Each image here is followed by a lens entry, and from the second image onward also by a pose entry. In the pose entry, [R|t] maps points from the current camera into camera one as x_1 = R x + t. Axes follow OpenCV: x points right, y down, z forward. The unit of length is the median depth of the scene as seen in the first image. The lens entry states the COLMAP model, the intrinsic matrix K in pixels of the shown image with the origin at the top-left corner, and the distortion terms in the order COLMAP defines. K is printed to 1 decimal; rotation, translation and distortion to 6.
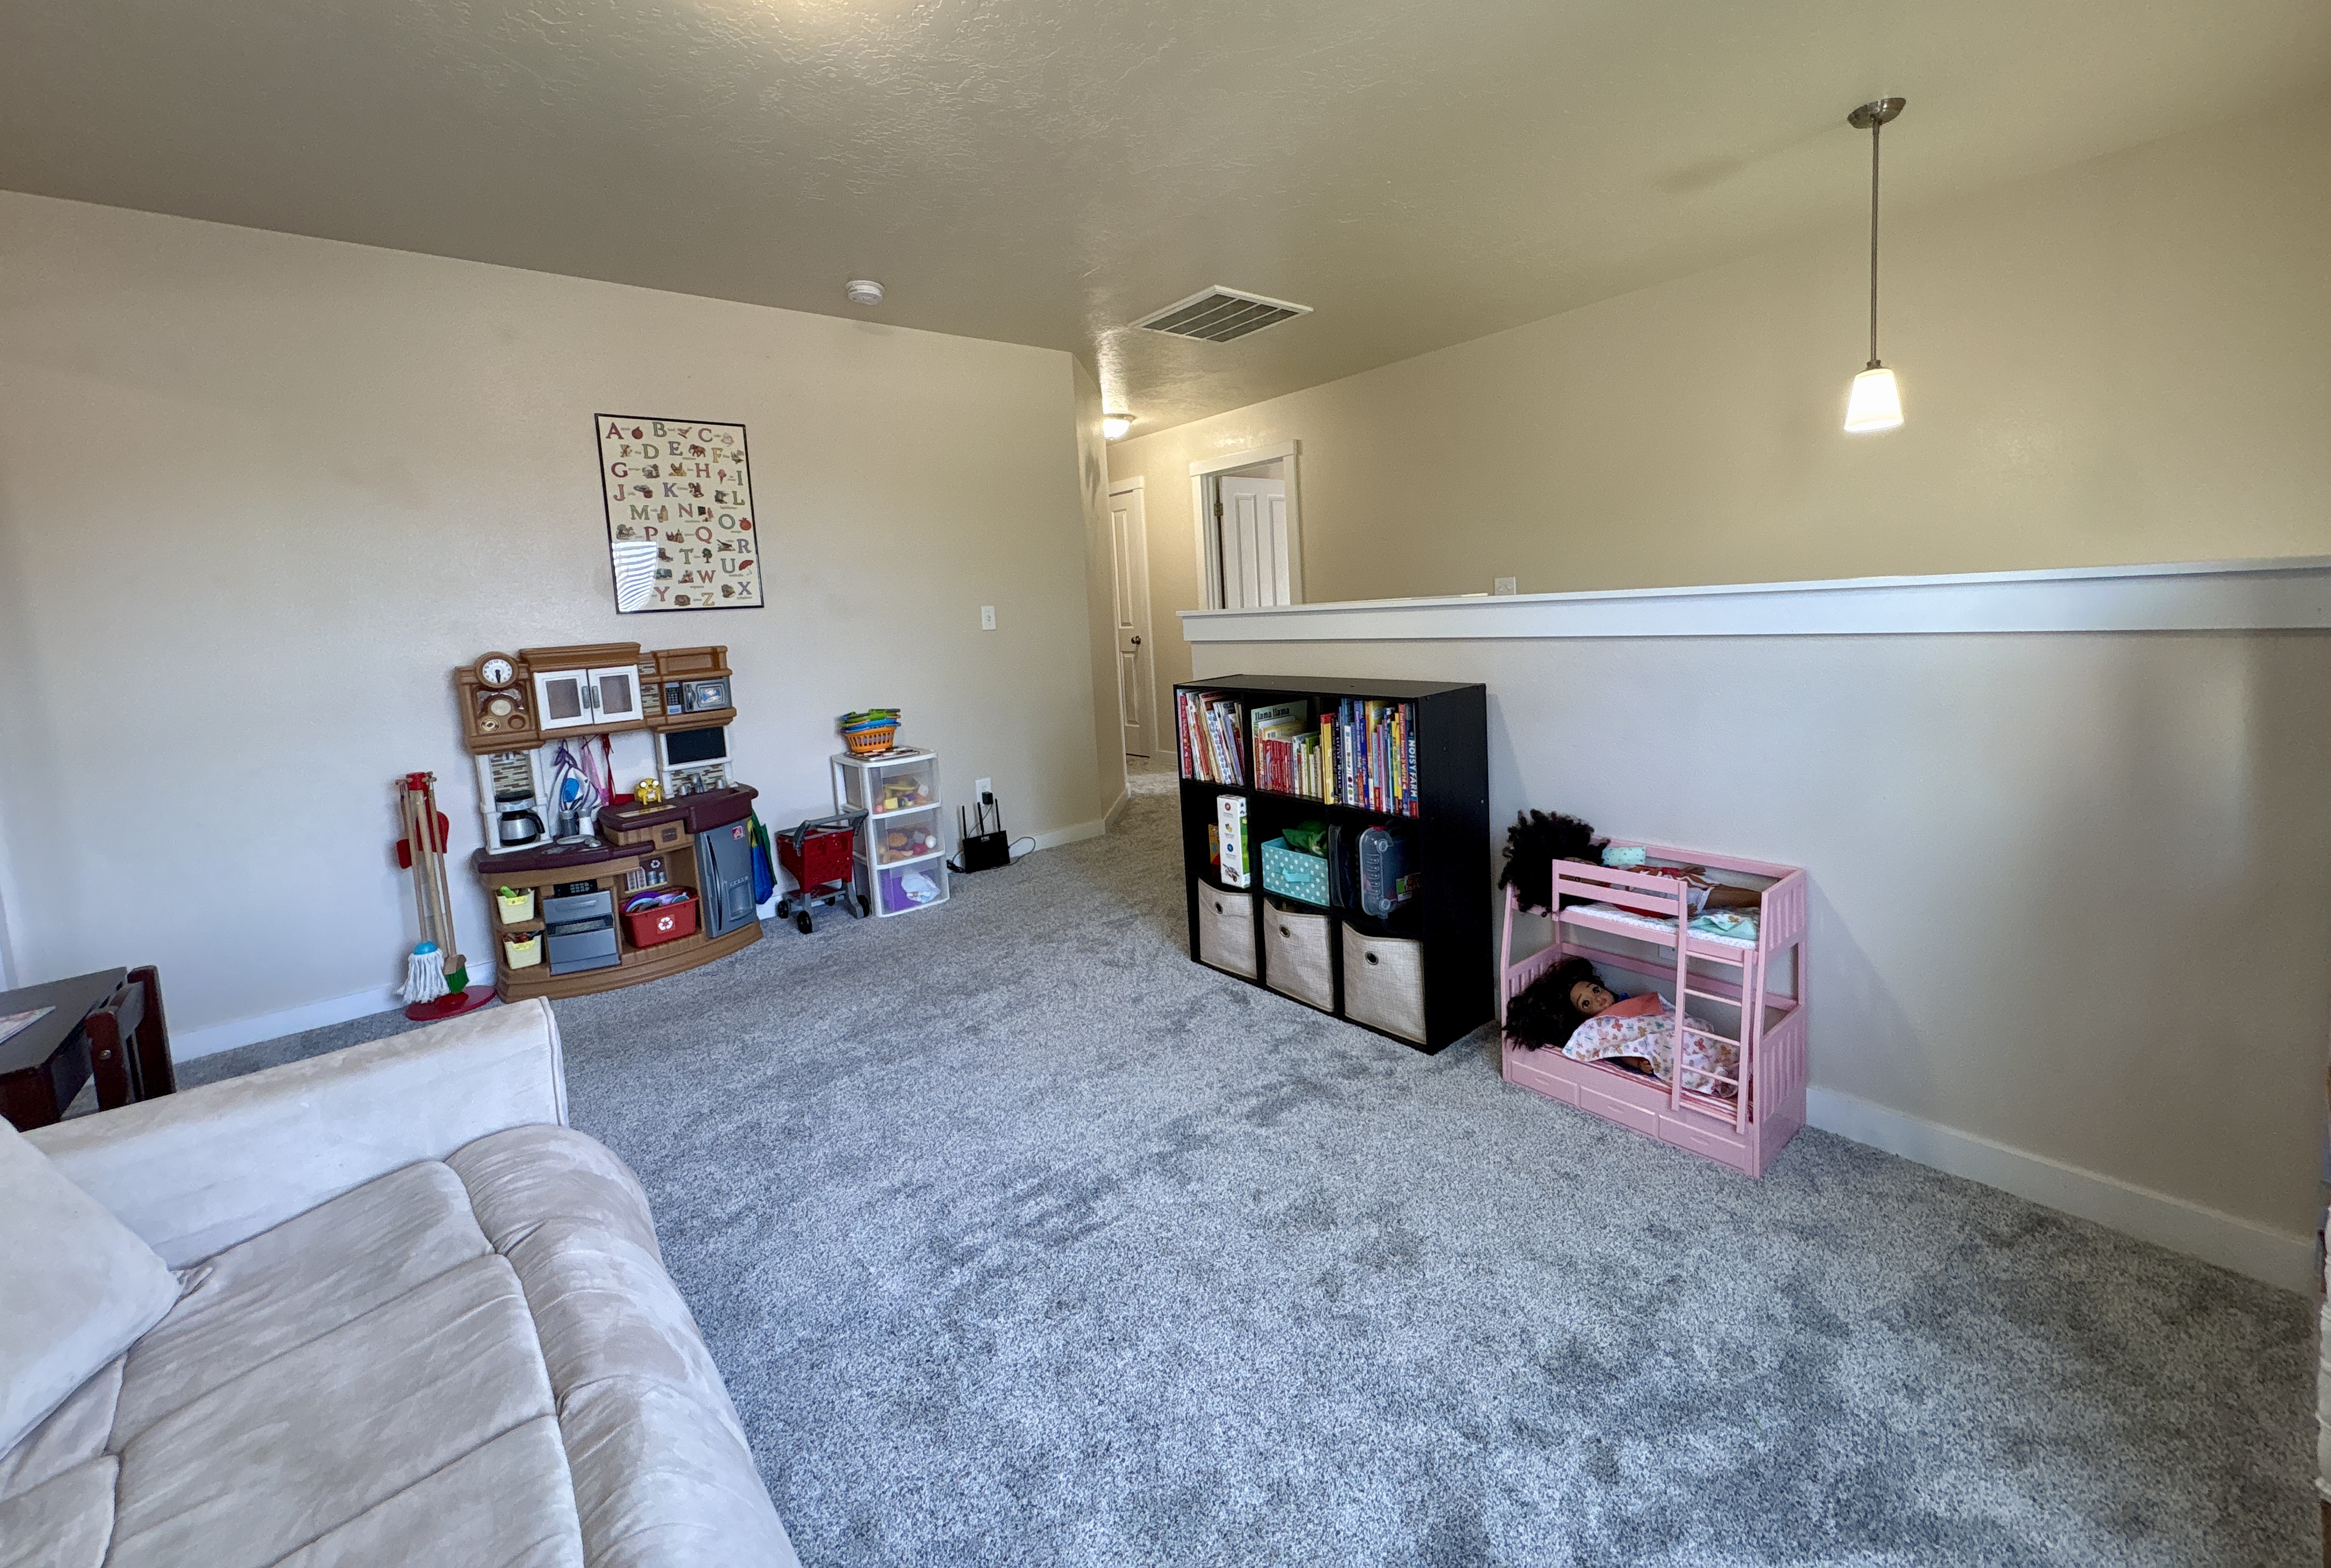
lens RADIAL K [[929.8, 0, 1173.2], [0, 929.8, 694.3], [0, 0, 1]] dist [0.001406, 0.000125]
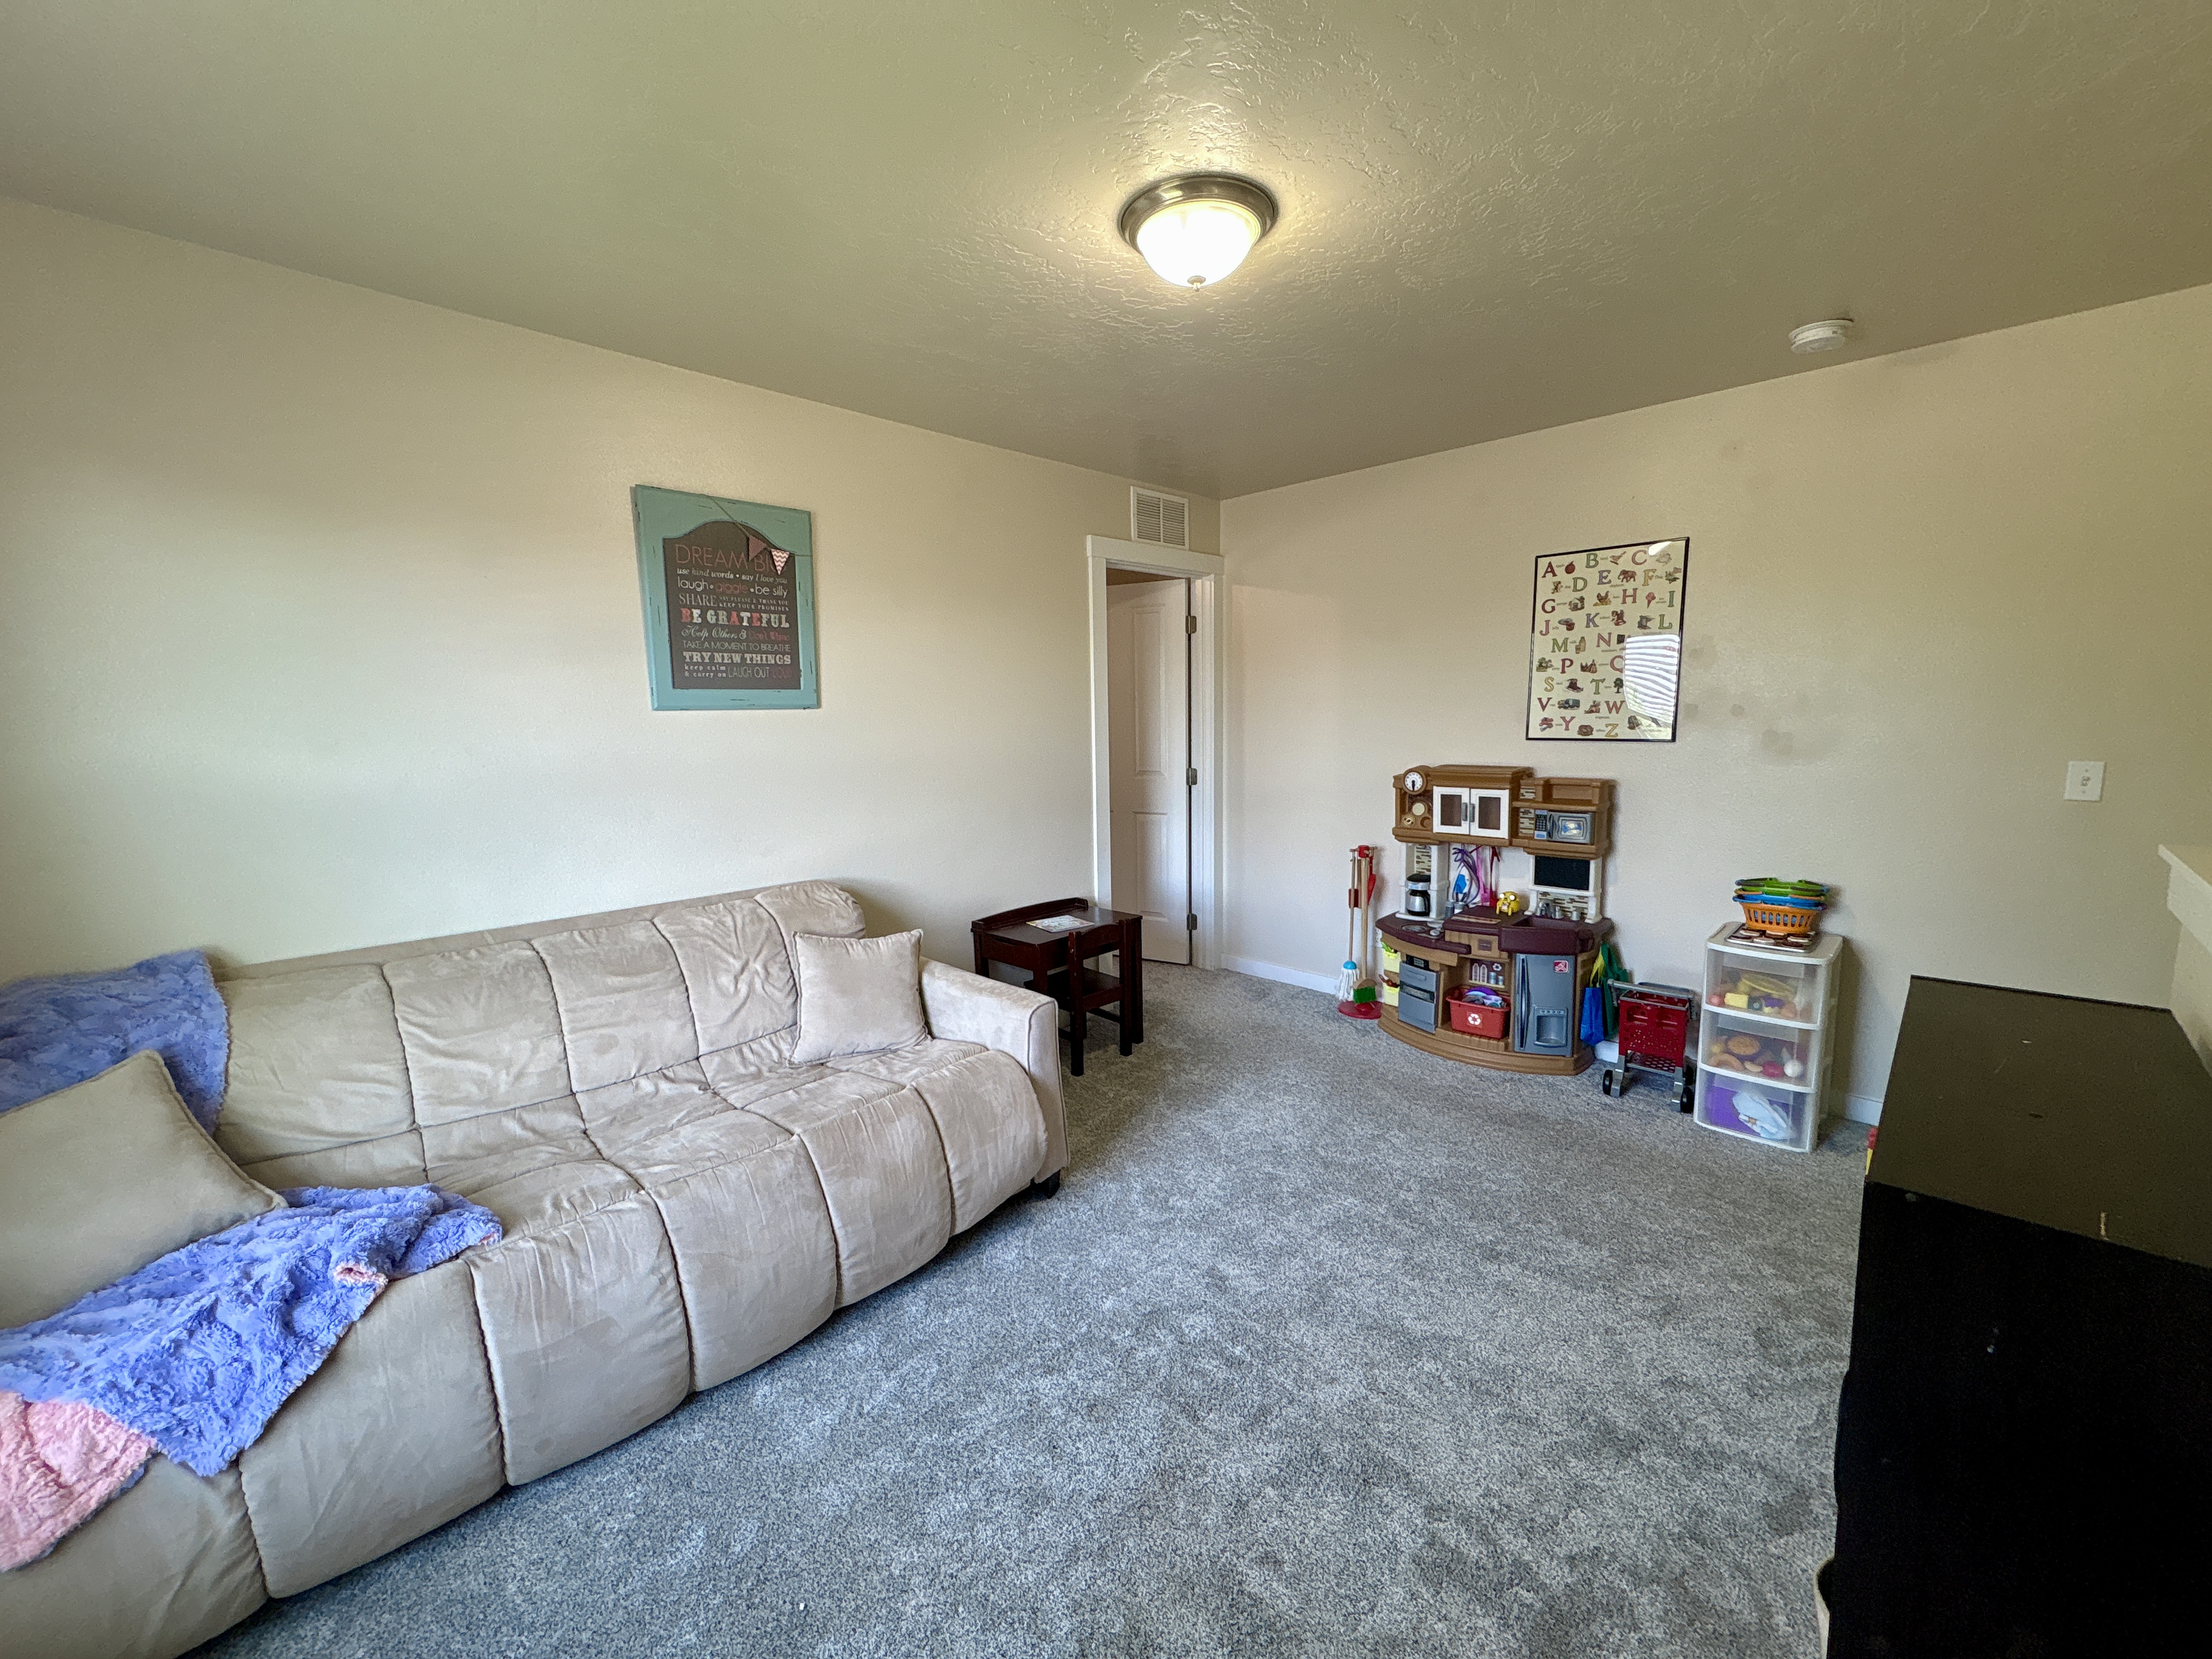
lens RADIAL K [[891.7, 0, 1106.0], [0, 891.7, 829.5], [0, 0, 1]] dist [0.003425, -0.000349]
pose [[0.097531, 0.191426, -0.976649, 0.400729], [-0.084367, 0.979386, 0.183538, -0.132789], [0.991650, 0.064496, 0.111670, 0.389748]]
